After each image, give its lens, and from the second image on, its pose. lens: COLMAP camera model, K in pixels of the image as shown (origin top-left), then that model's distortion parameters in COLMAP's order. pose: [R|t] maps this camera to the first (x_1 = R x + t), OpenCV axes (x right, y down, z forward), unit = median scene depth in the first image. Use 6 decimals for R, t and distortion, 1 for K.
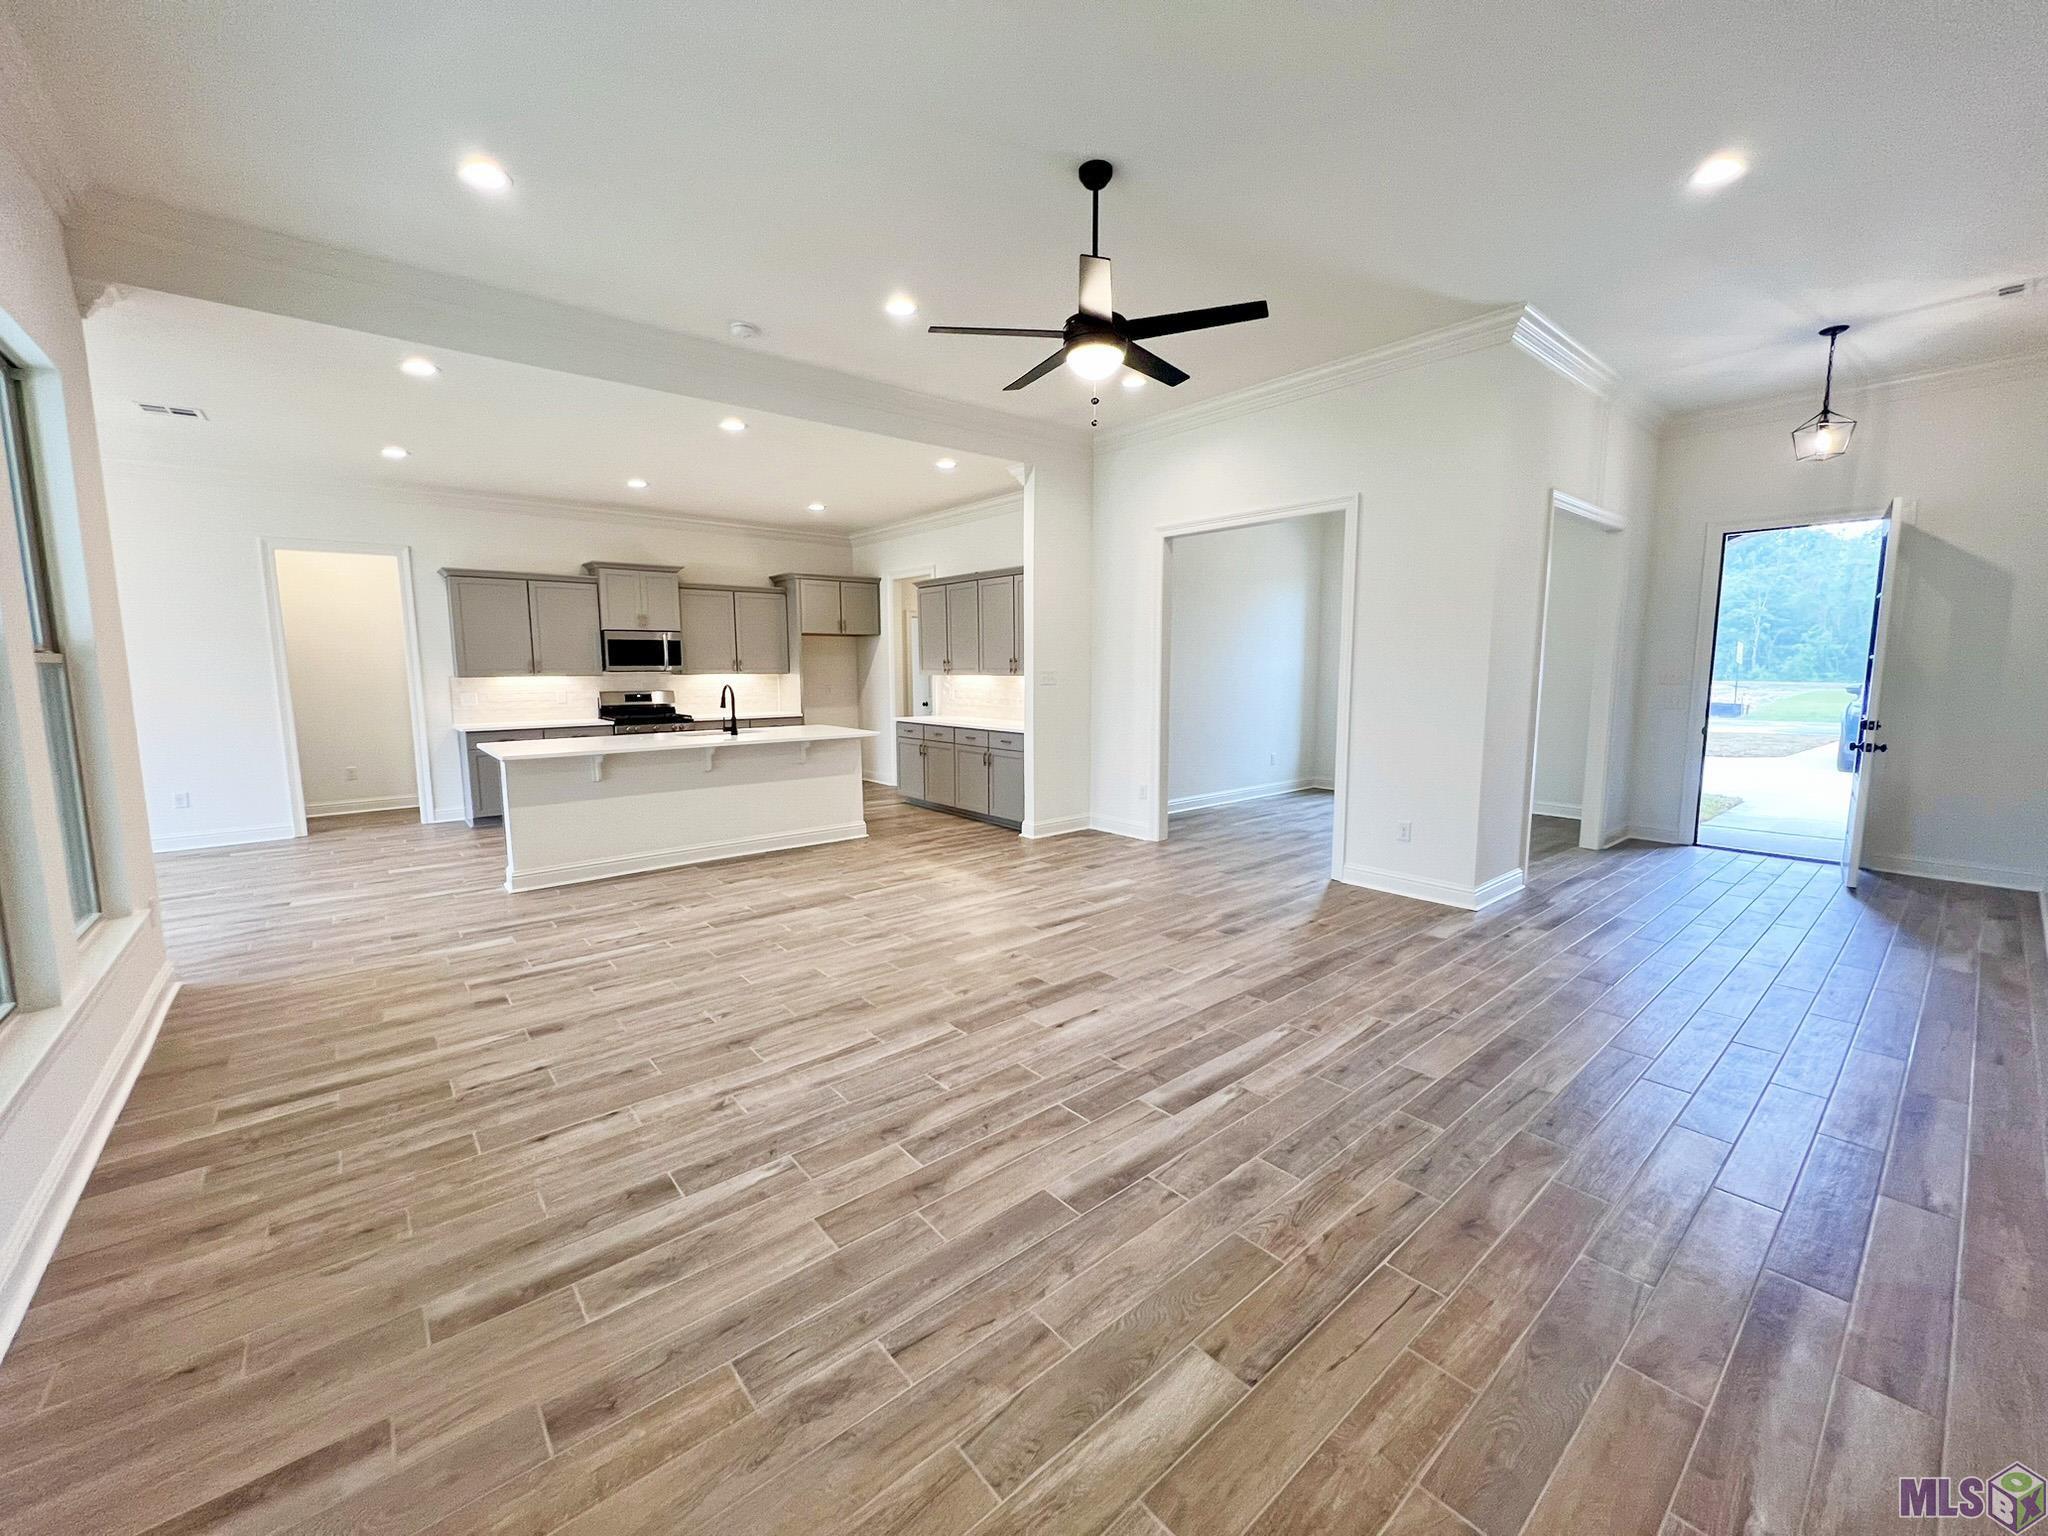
lens RADIAL K [[818.7, 0, 1017.5], [0, 818.7, 764.8], [0, 0, 1]] dist [-0.001245, -0.000072]
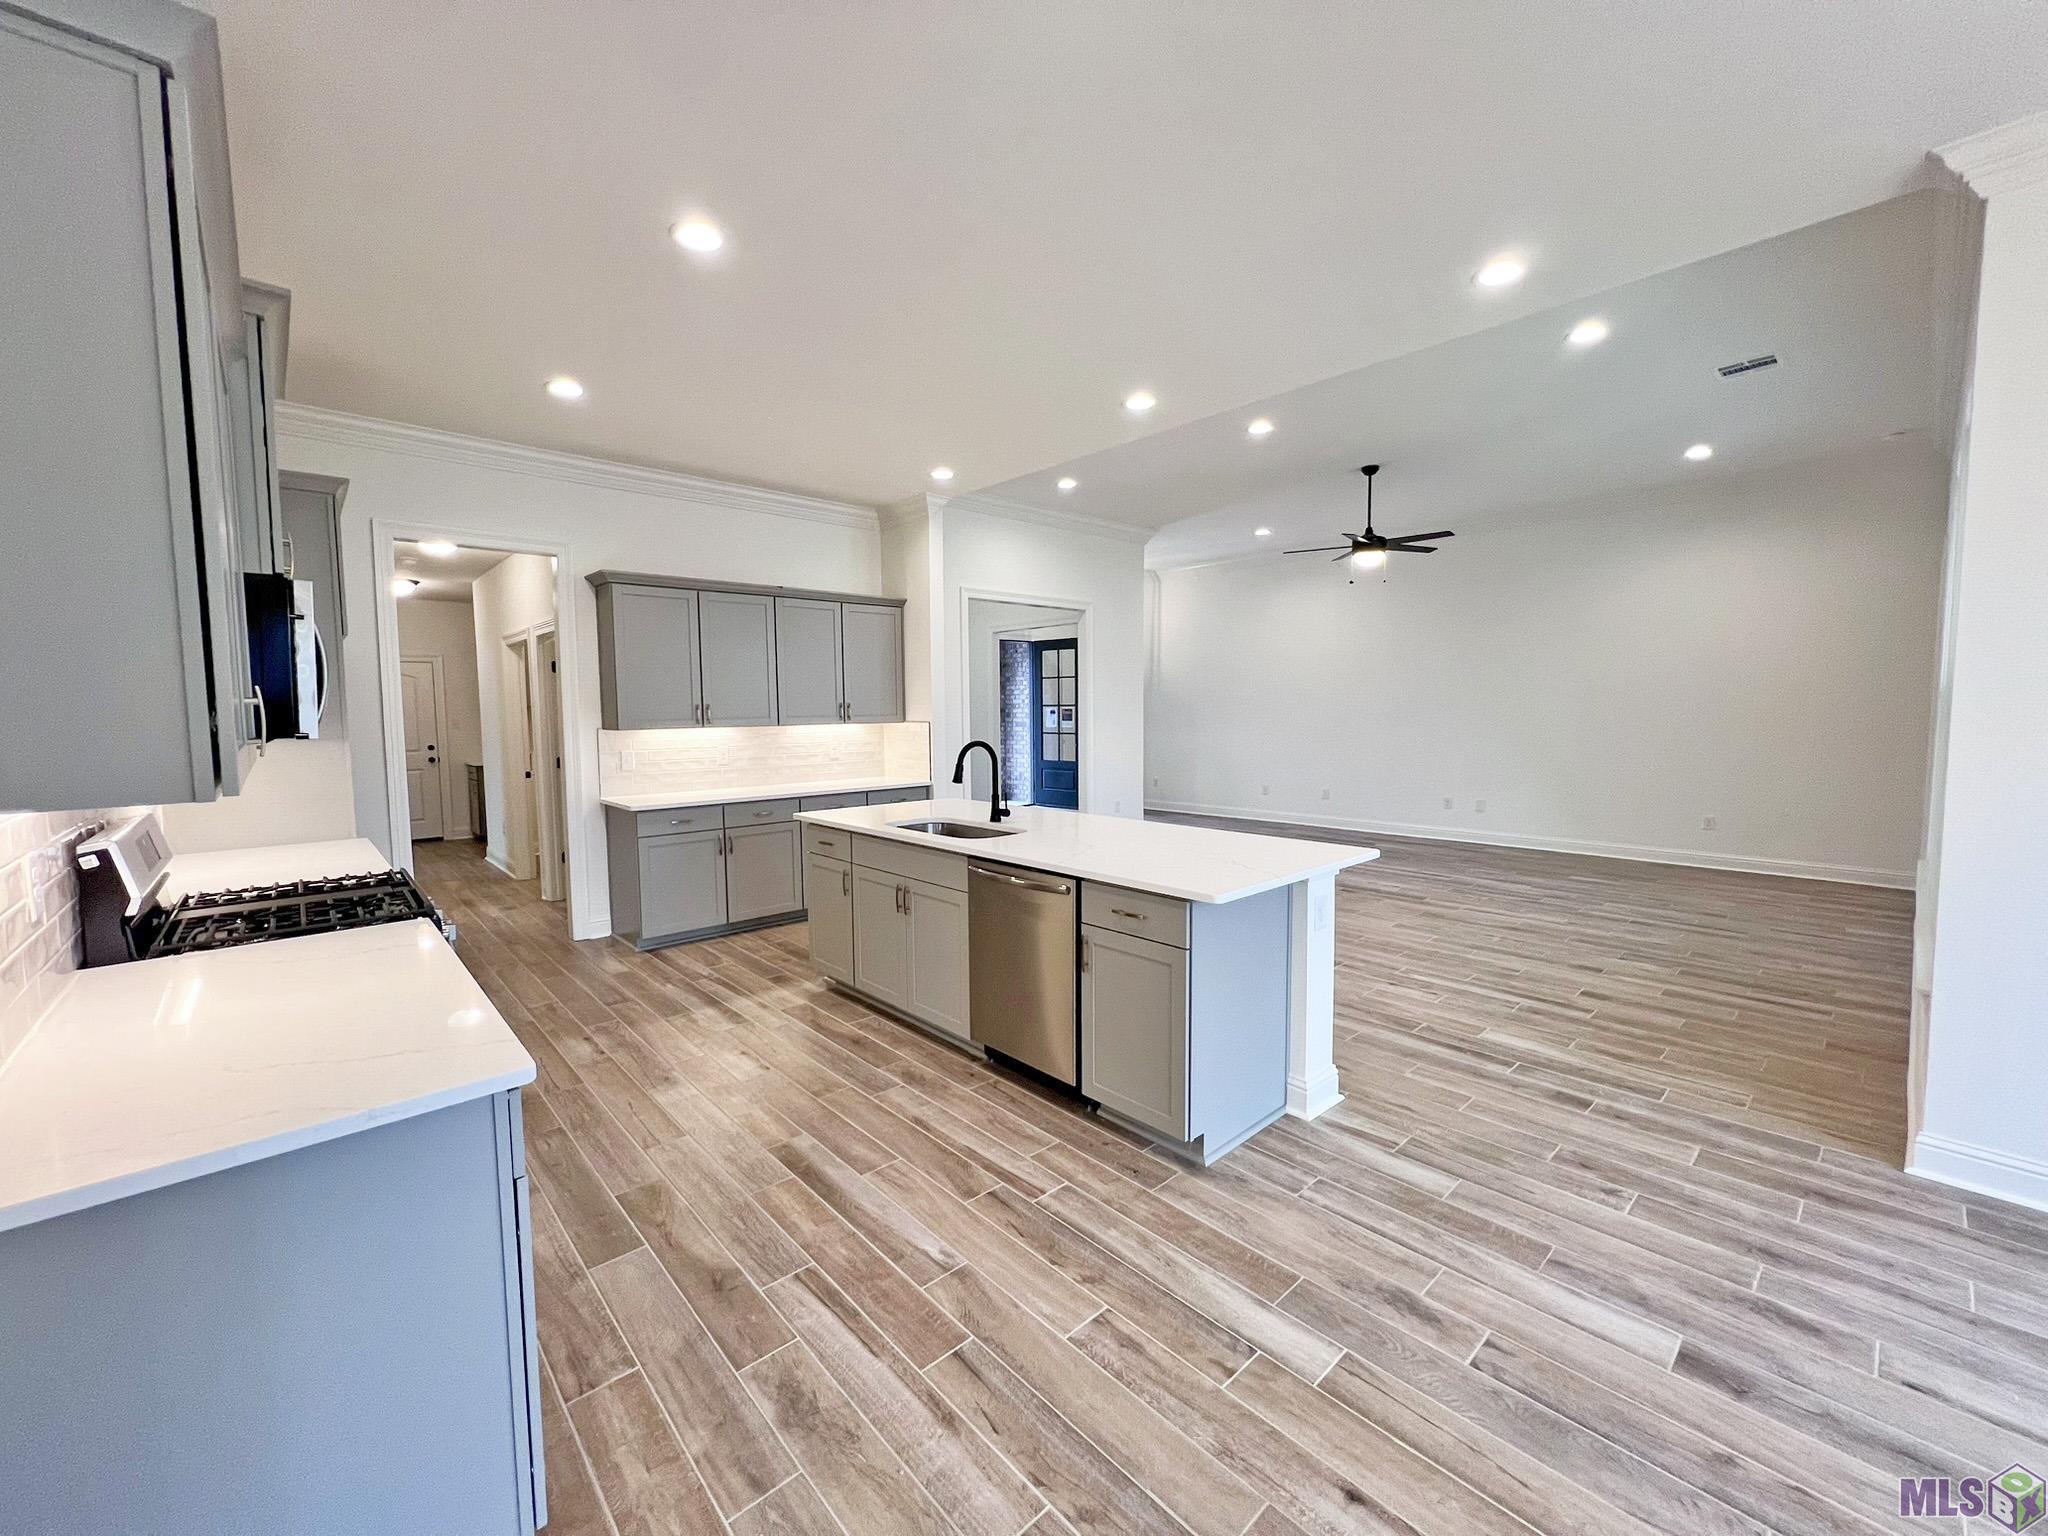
lens RADIAL K [[816.3, 0, 1018.9], [0, 816.3, 764.9], [0, 0, 1]] dist [-0.001578, 0.000363]
pose [[-0.043795, -0.067736, 0.996742, -0.894894], [0.130319, 0.988787, 0.072921, -0.113857], [-0.990504, 0.133088, -0.034477, 0.930030]]
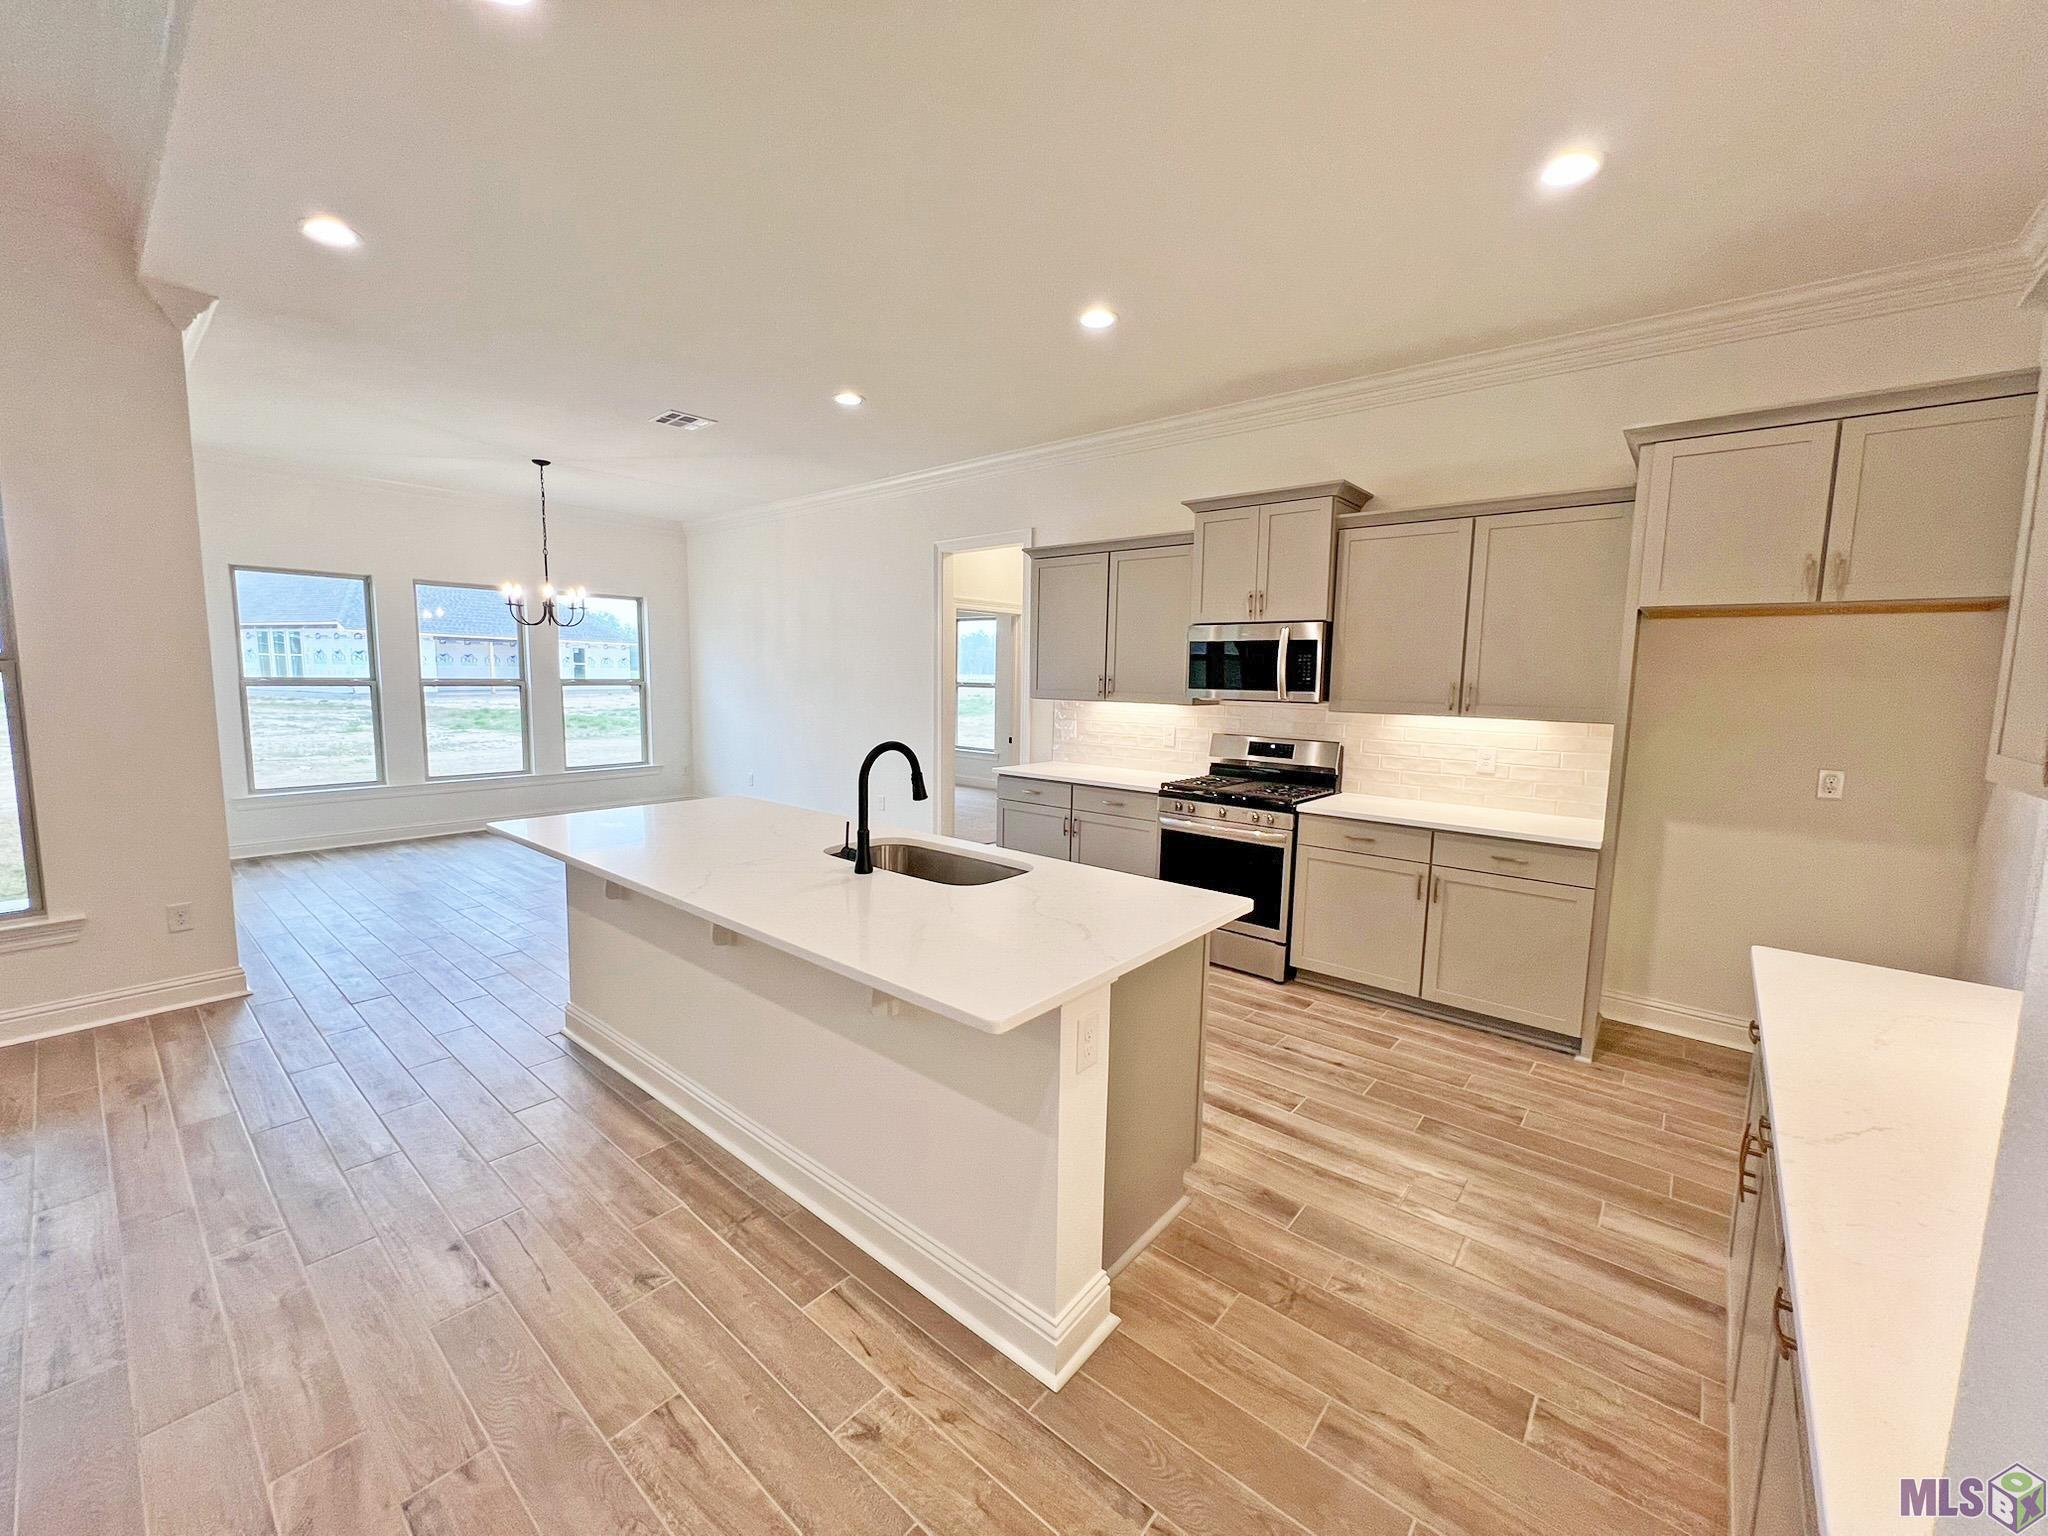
lens RADIAL K [[818.7, 0, 1017.5], [0, 818.7, 764.8], [0, 0, 1]] dist [-0.001245, -0.000072]
pose [[0.167567, 0.117846, -0.978792, 0.039487], [-0.136454, 0.986046, 0.095359, -0.125439], [0.976372, 0.117581, 0.181309, 0.927644]]
